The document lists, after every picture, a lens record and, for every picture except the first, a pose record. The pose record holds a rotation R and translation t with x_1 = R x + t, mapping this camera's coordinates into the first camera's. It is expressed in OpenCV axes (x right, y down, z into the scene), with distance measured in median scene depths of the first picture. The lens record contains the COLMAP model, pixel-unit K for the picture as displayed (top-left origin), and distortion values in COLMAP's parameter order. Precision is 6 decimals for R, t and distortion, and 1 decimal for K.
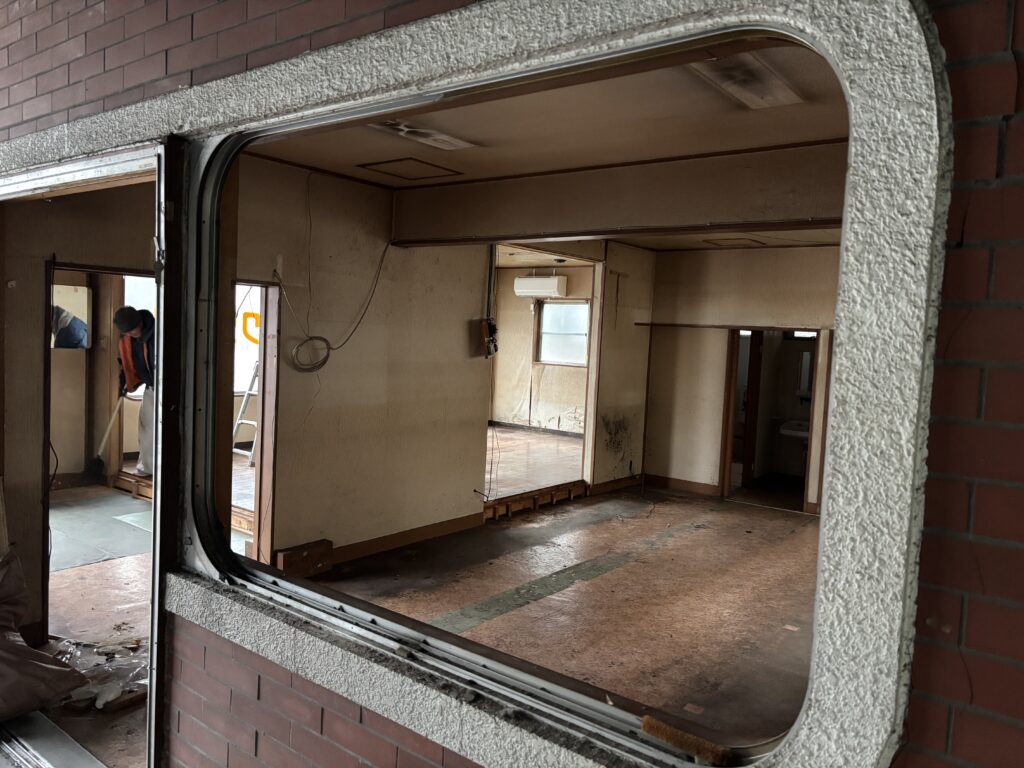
lens RADIAL K [[774.4, 0, 510.3], [0, 774.4, 379.4], [0, 0, 1]] dist [0.066736, -0.066024]
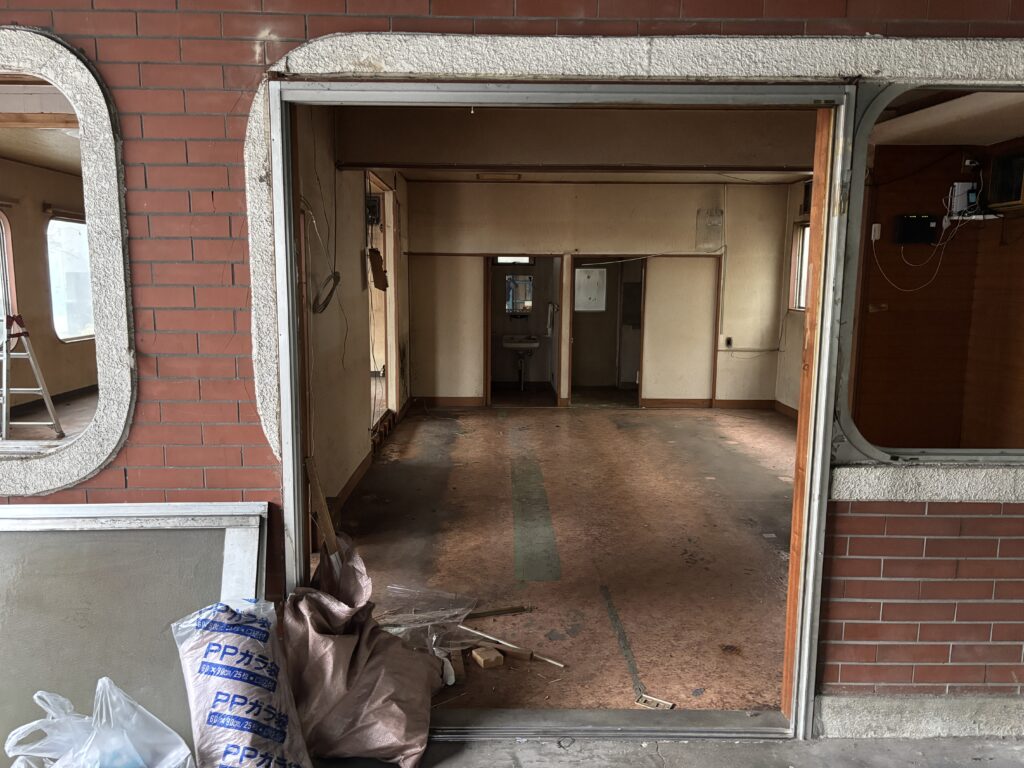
lens RADIAL K [[774.4, 0, 502.2], [0, 774.4, 382.3], [0, 0, 1]] dist [0.066736, -0.066024]
pose [[0.781656, -0.123567, 0.611347, -0.439121], [0.067364, 0.991170, 0.114208, -0.012396], [-0.620061, -0.048089, 0.783078, 0.117955]]
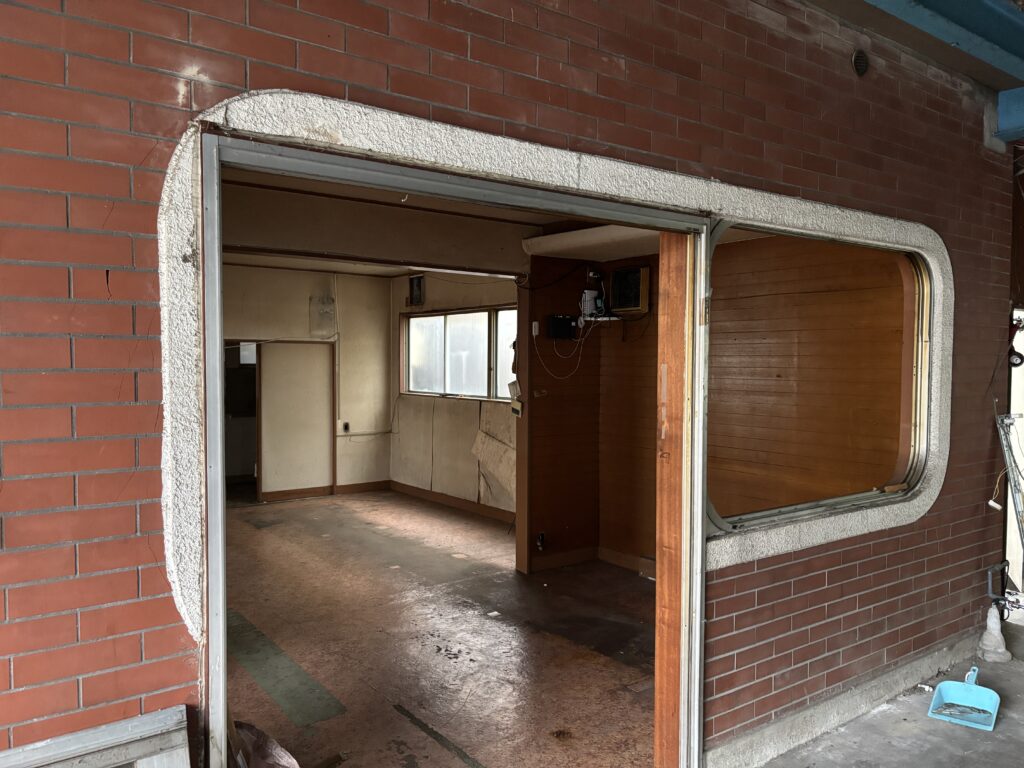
lens RADIAL K [[774.4, 0, 510.6], [0, 774.4, 392.4], [0, 0, 1]] dist [0.066736, -0.066024]
pose [[0.273428, -0.084695, 0.958156, -0.512291], [0.068953, 0.995279, 0.068299, -0.033694], [-0.959418, 0.047393, 0.277977, 0.272852]]
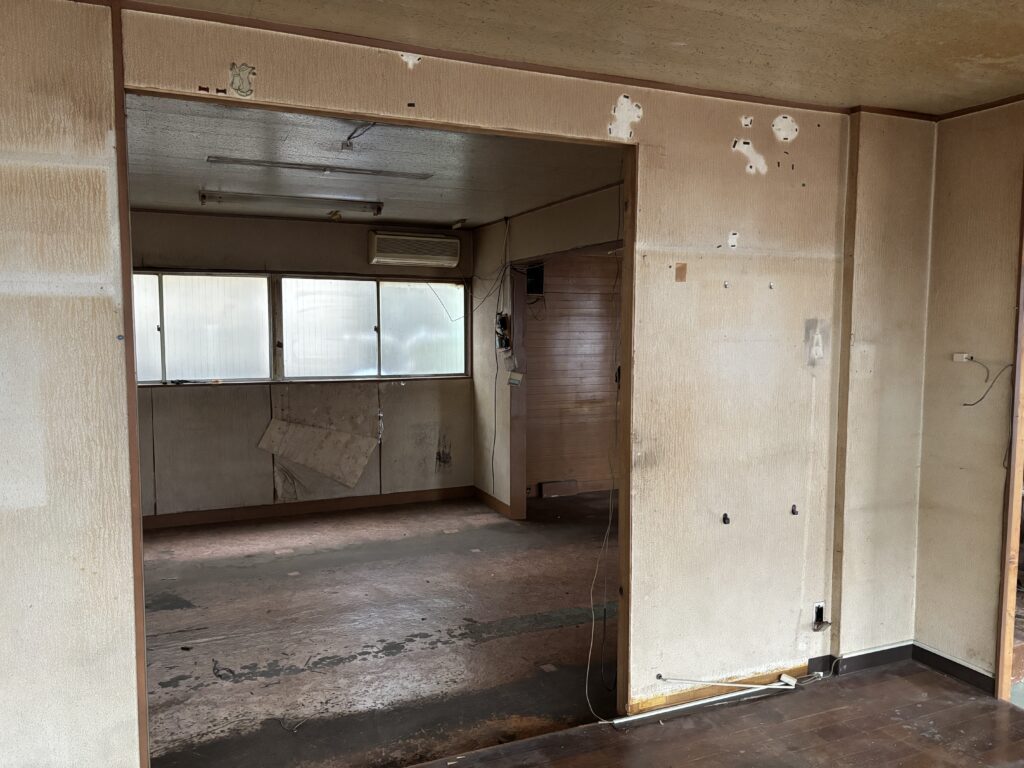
lens RADIAL K [[774.4, 0, 509.1], [0, 774.4, 383.3], [0, 0, 1]] dist [0.066736, -0.066024]
pose [[-0.881376, -0.084058, 0.464877, -0.165193], [-0.014274, 0.988332, 0.151645, -0.095408], [-0.472200, 0.127021, -0.872292, 1.280519]]
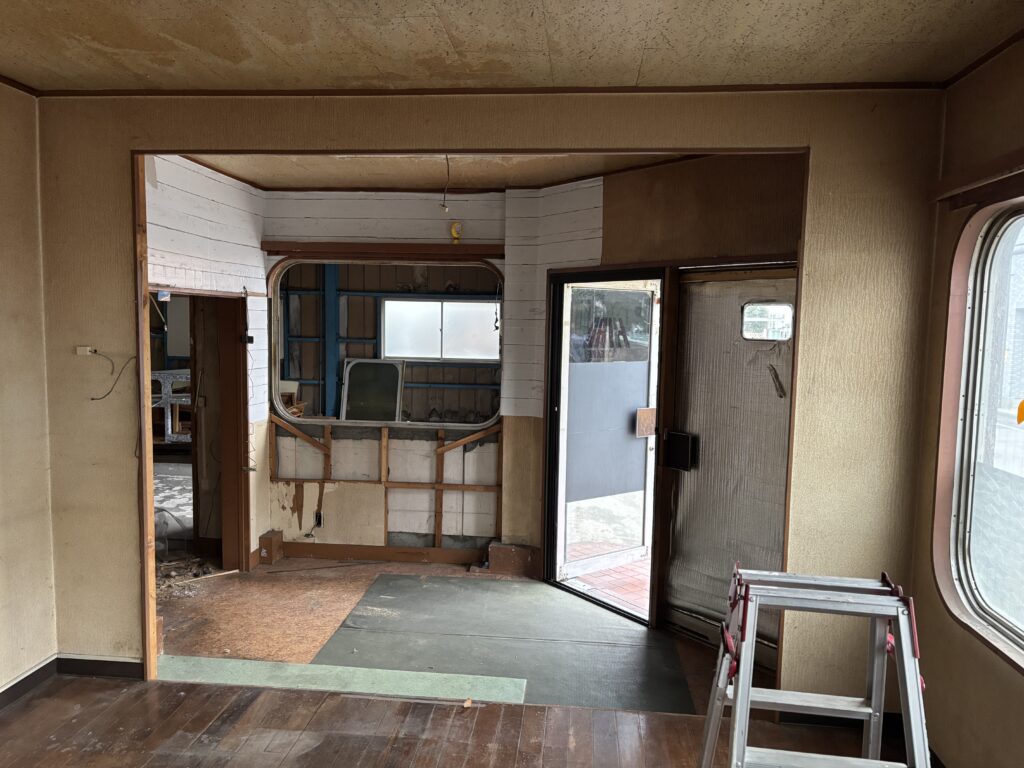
lens RADIAL K [[774.4, 0, 504.1], [0, 774.4, 393.7], [0, 0, 1]] dist [0.066736, -0.066024]
pose [[-0.845401, -0.012589, -0.533984, -0.145639], [-0.089707, 0.988868, 0.118710, -0.094479], [0.526545, 0.148260, -0.837120, 1.253263]]
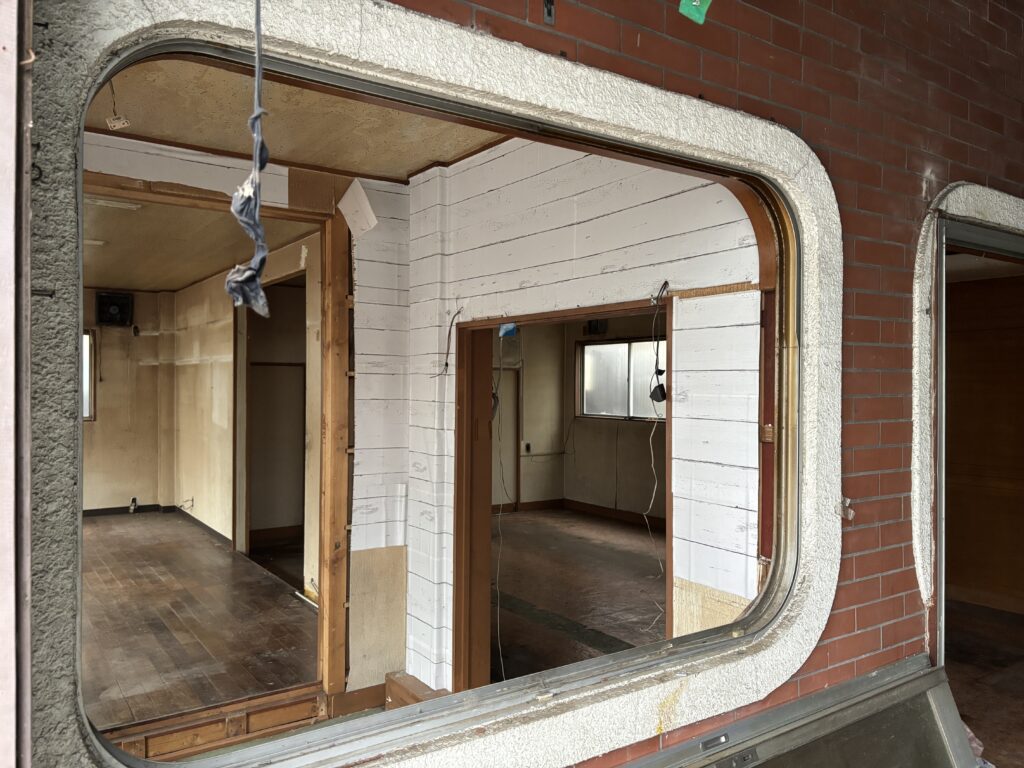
lens RADIAL K [[774.4, 0, 503.1], [0, 774.4, 384.8], [0, 0, 1]] dist [0.066736, -0.066024]
pose [[0.306821, -0.044423, 0.950730, -0.662553], [0.066685, 0.997459, 0.025086, -0.054495], [-0.949428, 0.055702, 0.309004, 0.496581]]
